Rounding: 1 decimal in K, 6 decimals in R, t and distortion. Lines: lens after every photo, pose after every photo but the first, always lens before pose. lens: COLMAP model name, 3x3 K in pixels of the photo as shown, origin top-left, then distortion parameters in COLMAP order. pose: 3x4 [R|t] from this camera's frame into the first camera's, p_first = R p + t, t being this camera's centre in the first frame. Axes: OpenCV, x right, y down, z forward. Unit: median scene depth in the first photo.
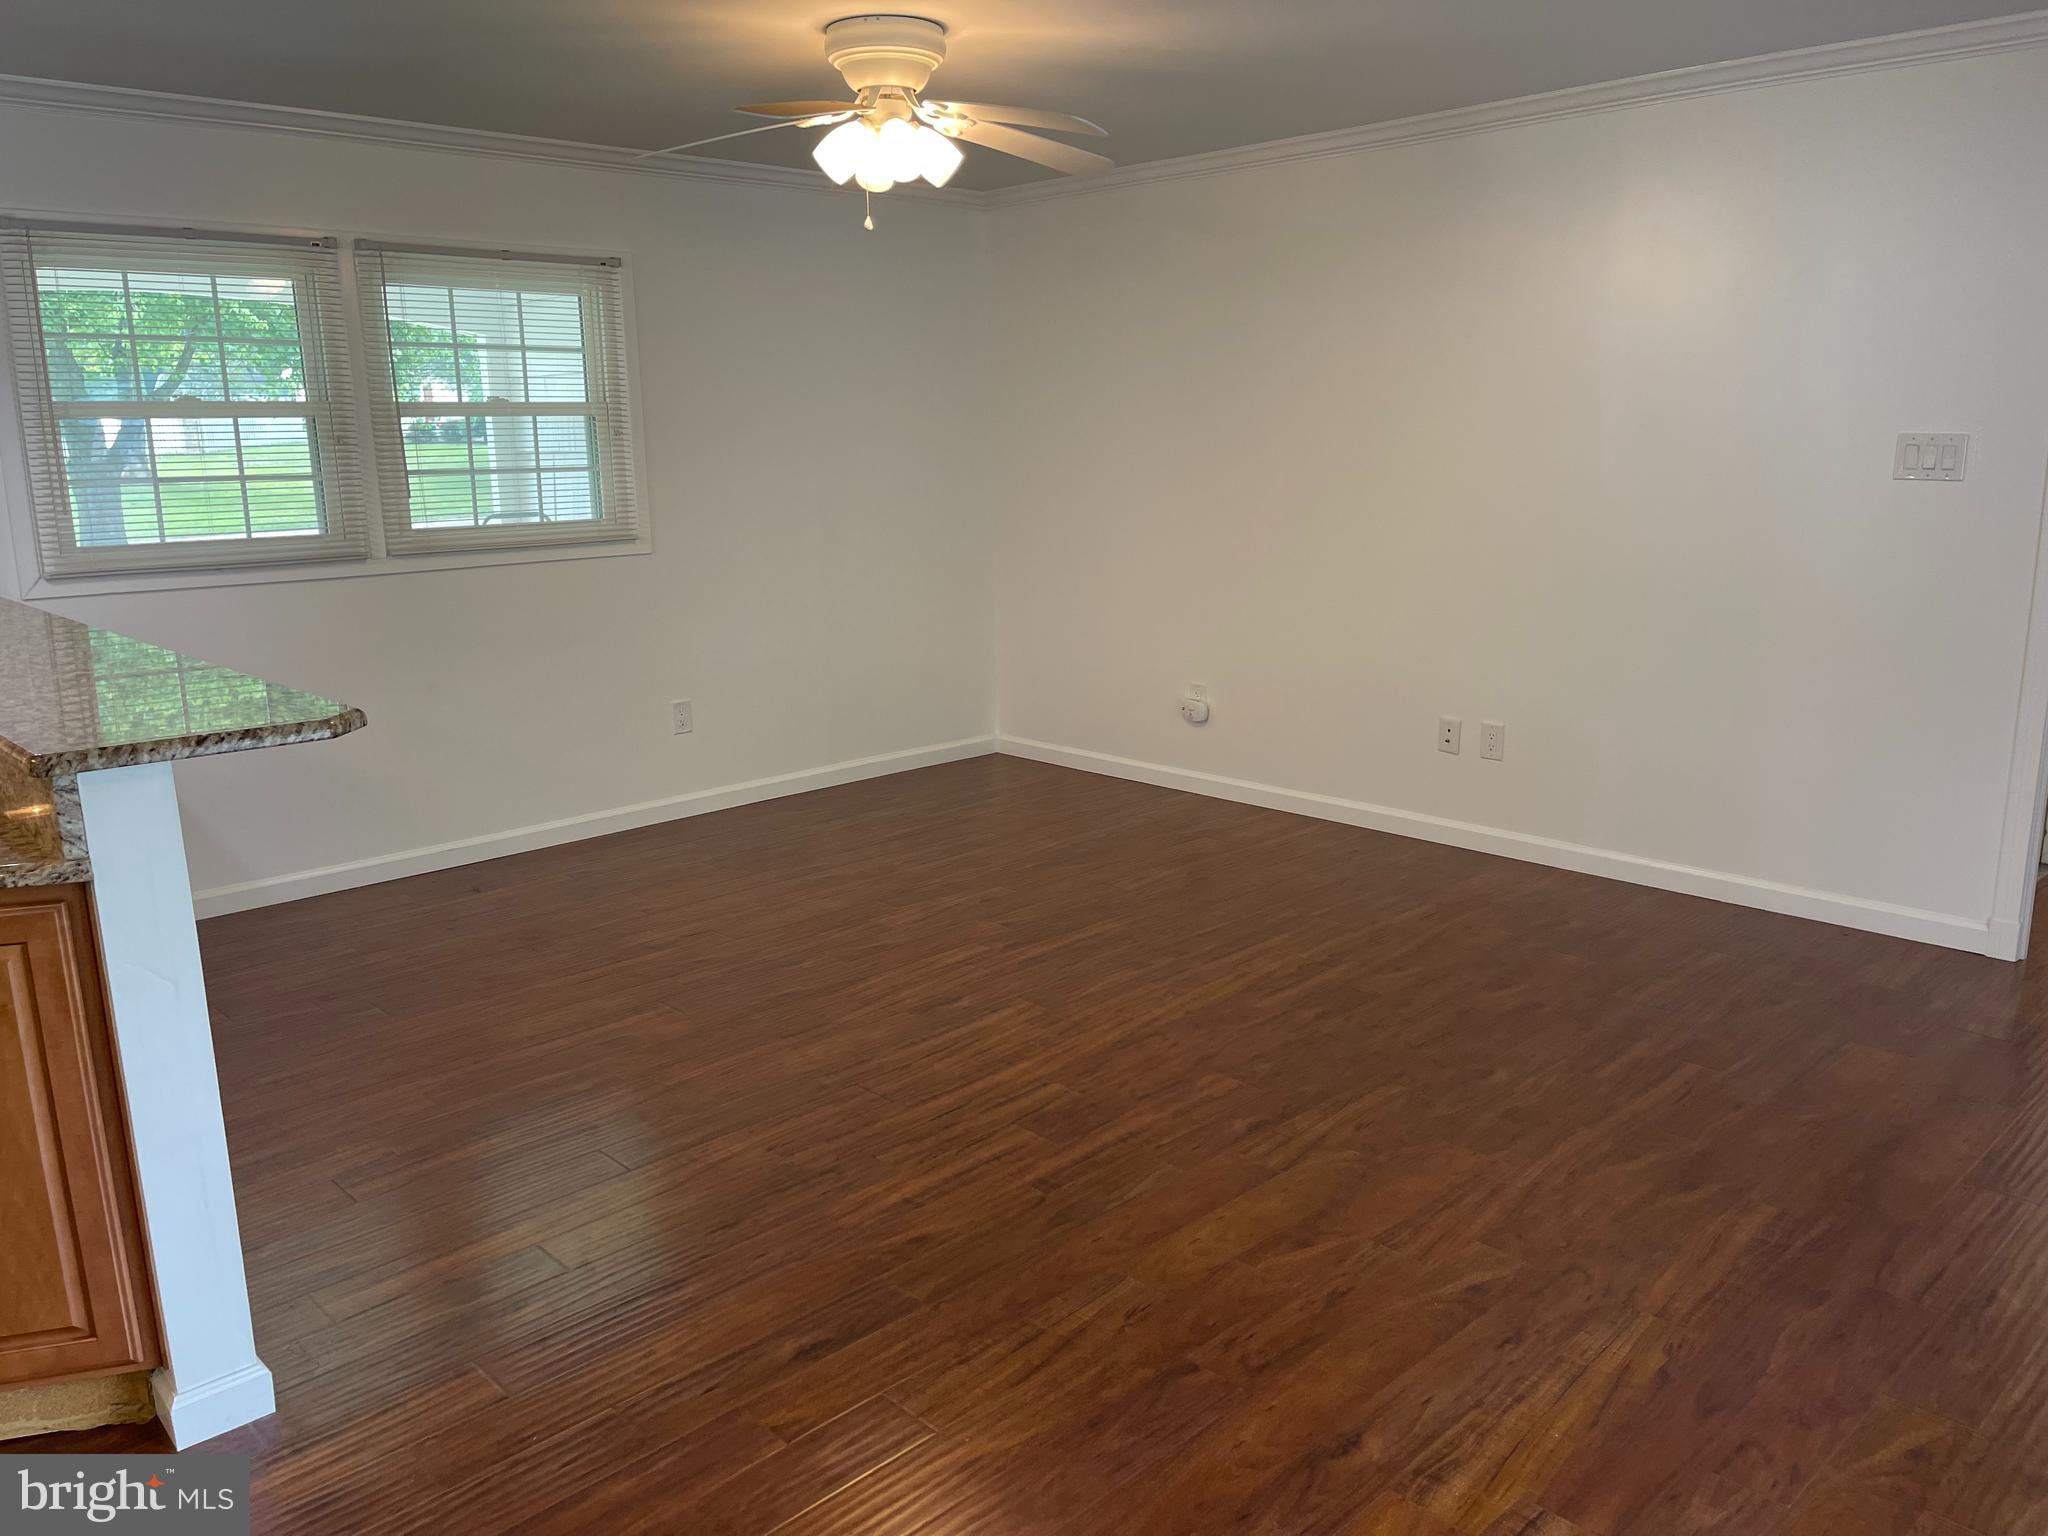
lens RADIAL K [[1548.9, 0, 1011.6], [0, 1548.9, 761.0], [0, 0, 1]] dist [0.057523, -0.064426]
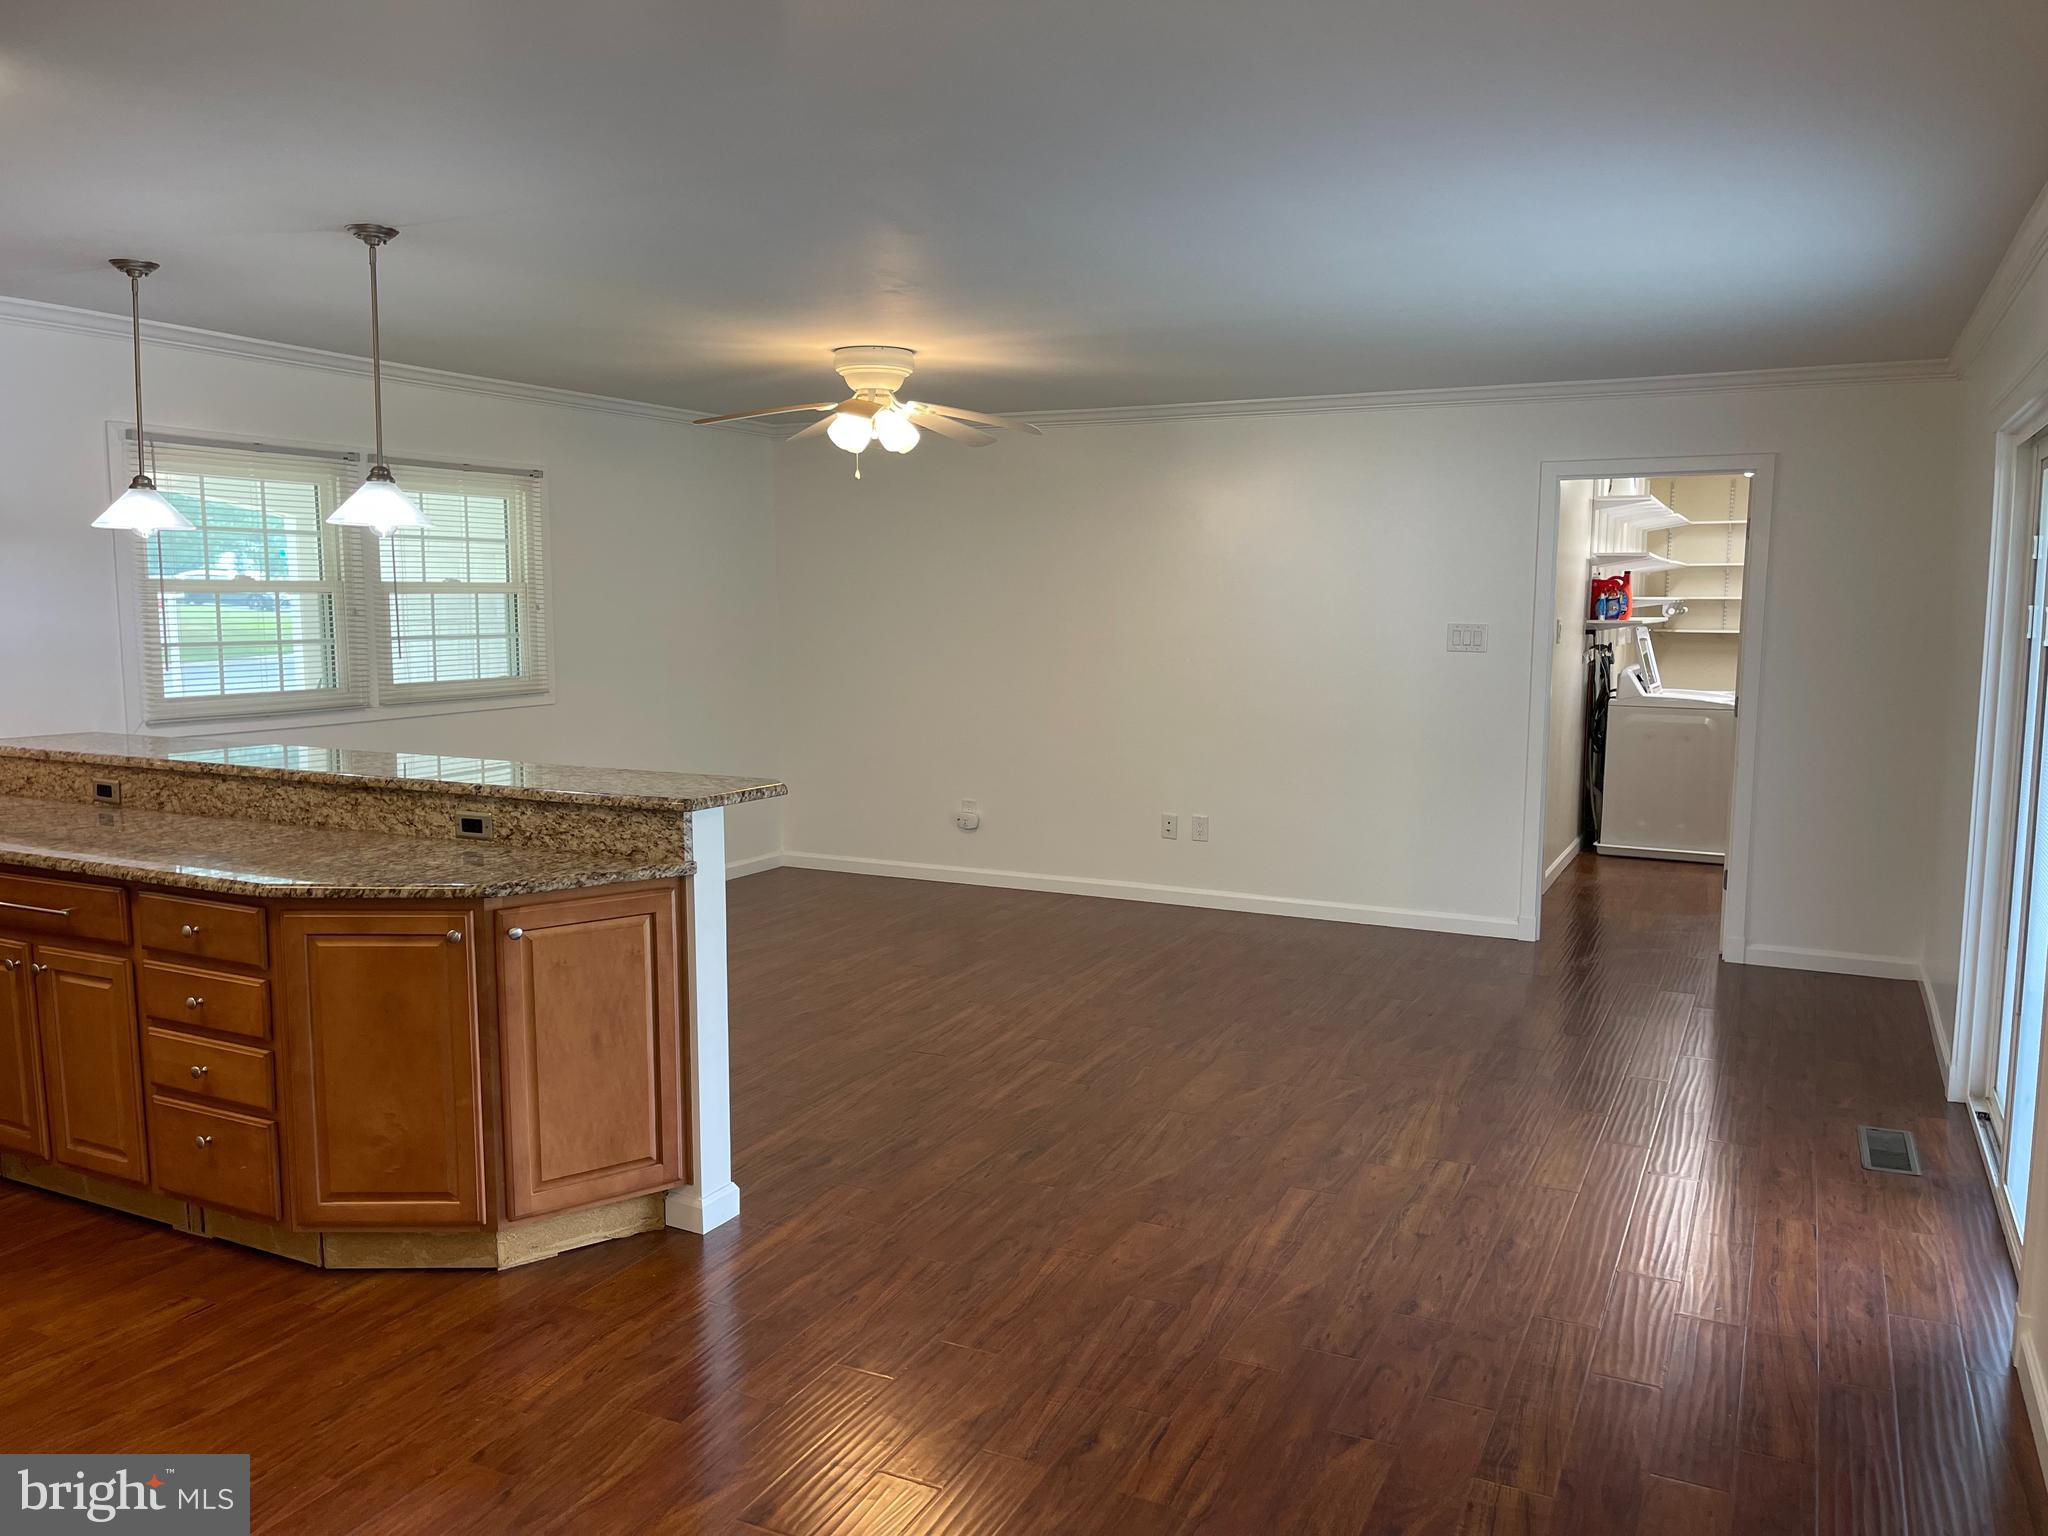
lens RADIAL K [[1541.6, 0, 1024.0], [0, 1541.6, 768.0], [0, 0, 1]] dist [0.116092, -0.271154]
pose [[0.940767, -0.020144, 0.338455, -0.454294], [0.054535, 0.994226, -0.092411, 0.076118], [-0.334640, 0.105394, 0.936434, -0.405133]]
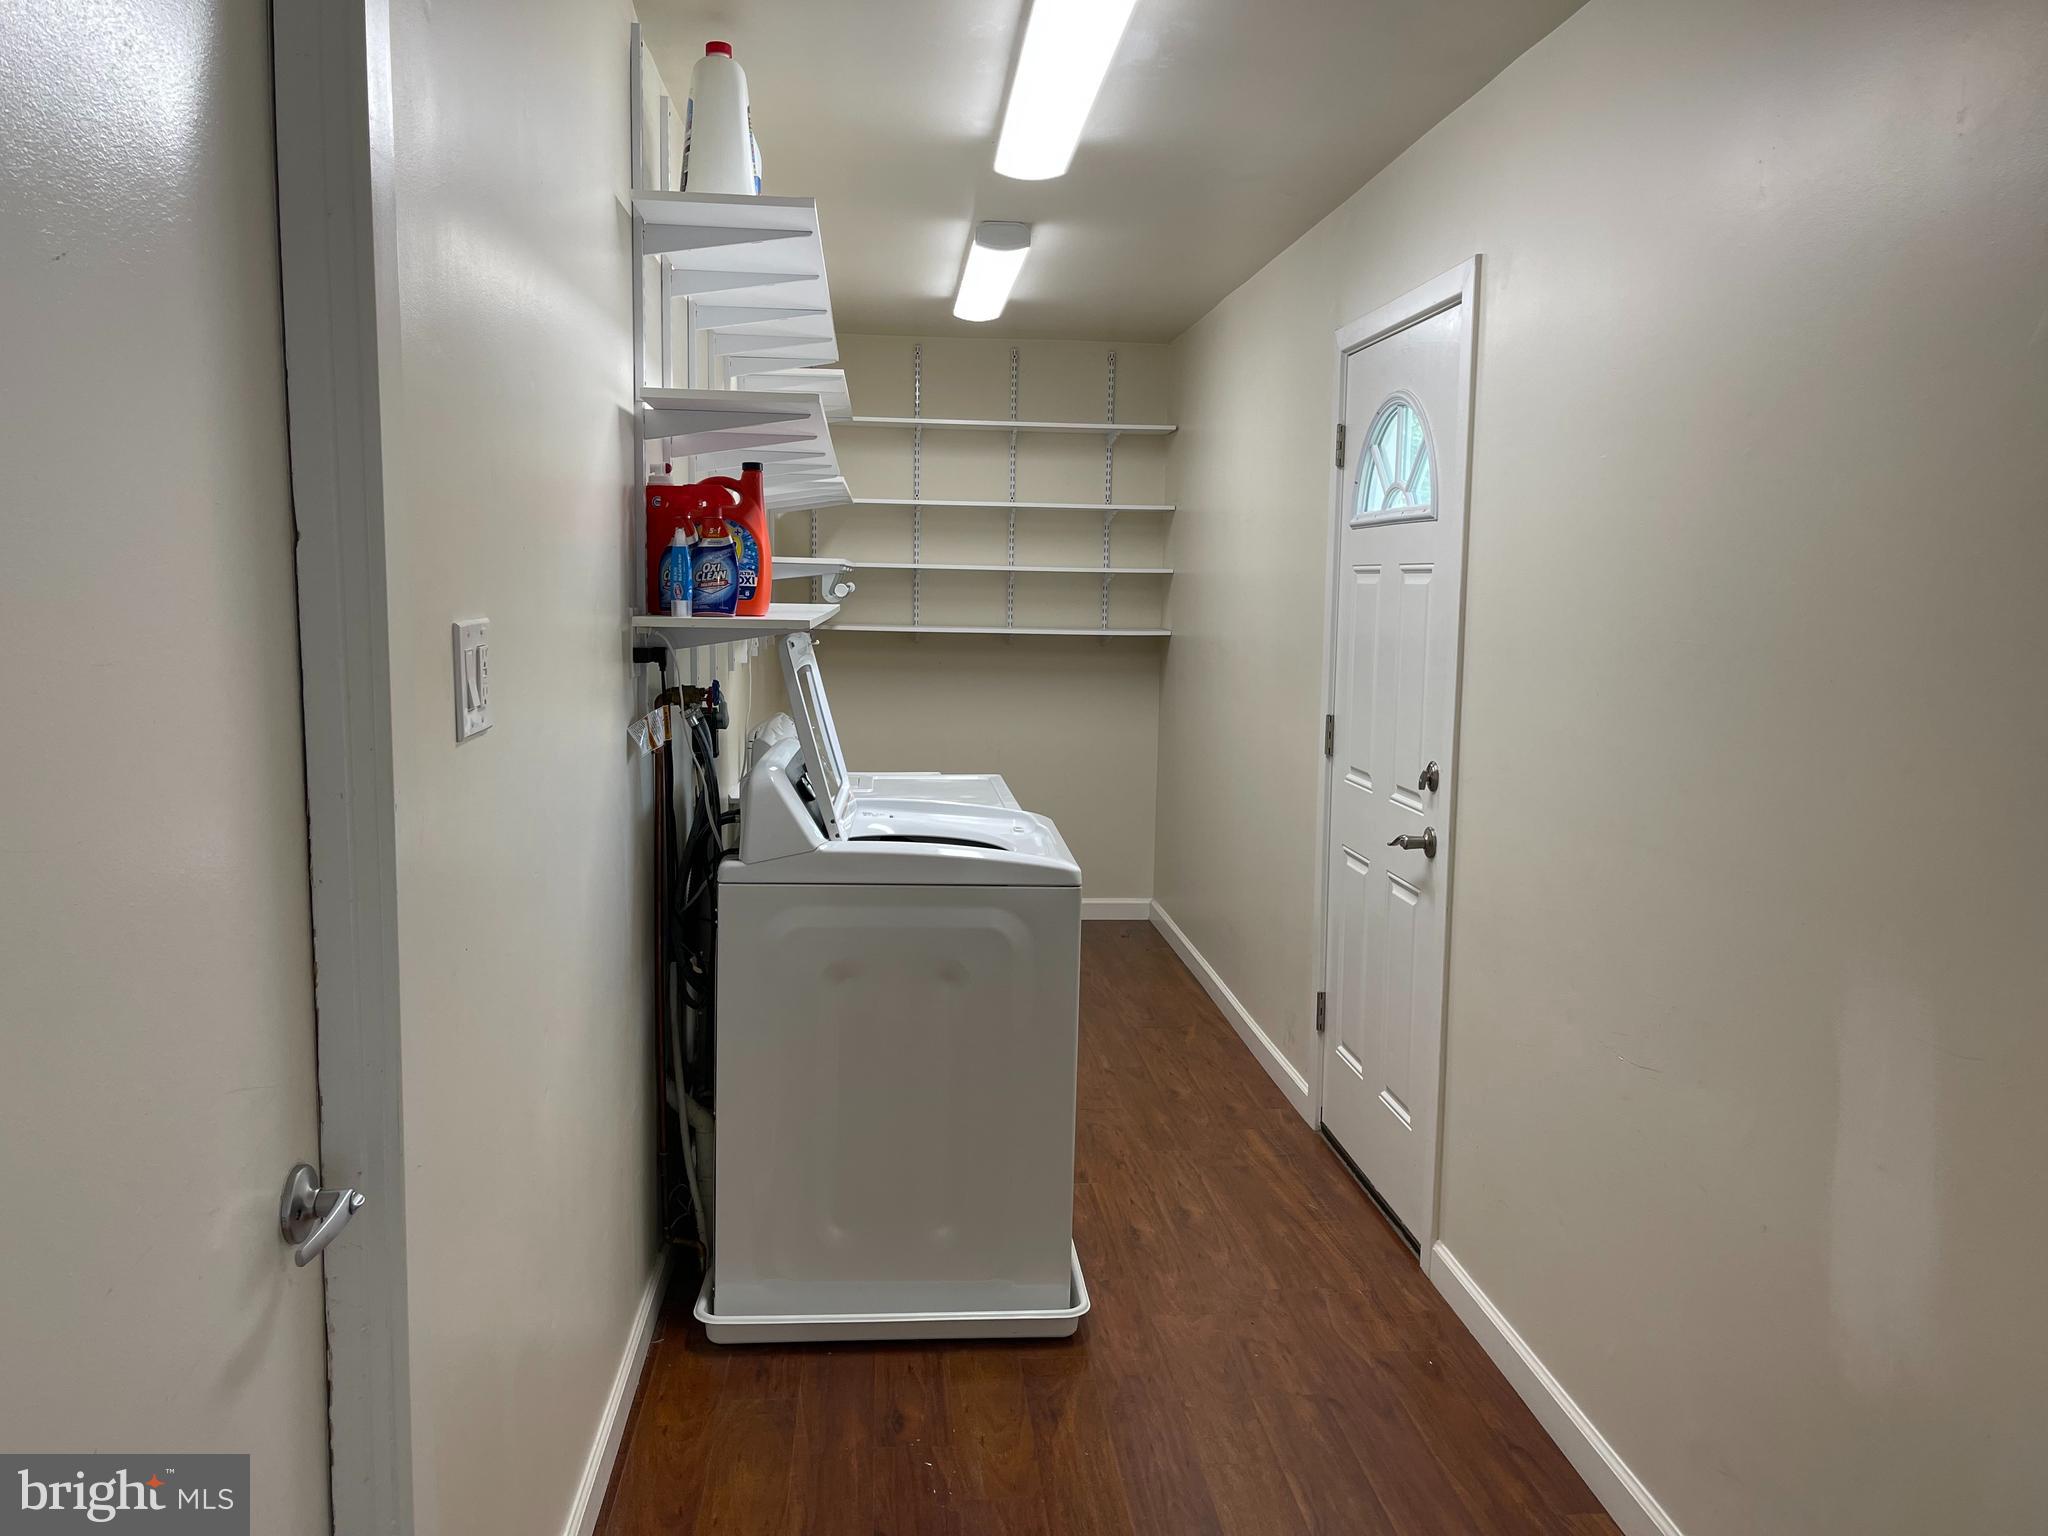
lens RADIAL K [[1542.9, 0, 1032.1], [0, 1542.9, 762.0], [0, 0, 1]] dist [0.073996, -0.088477]
pose [[0.618270, -0.067635, 0.783050, 0.699471], [0.140544, 0.989746, -0.025481, -0.207619], [-0.773298, 0.125807, 0.621437, 0.919201]]
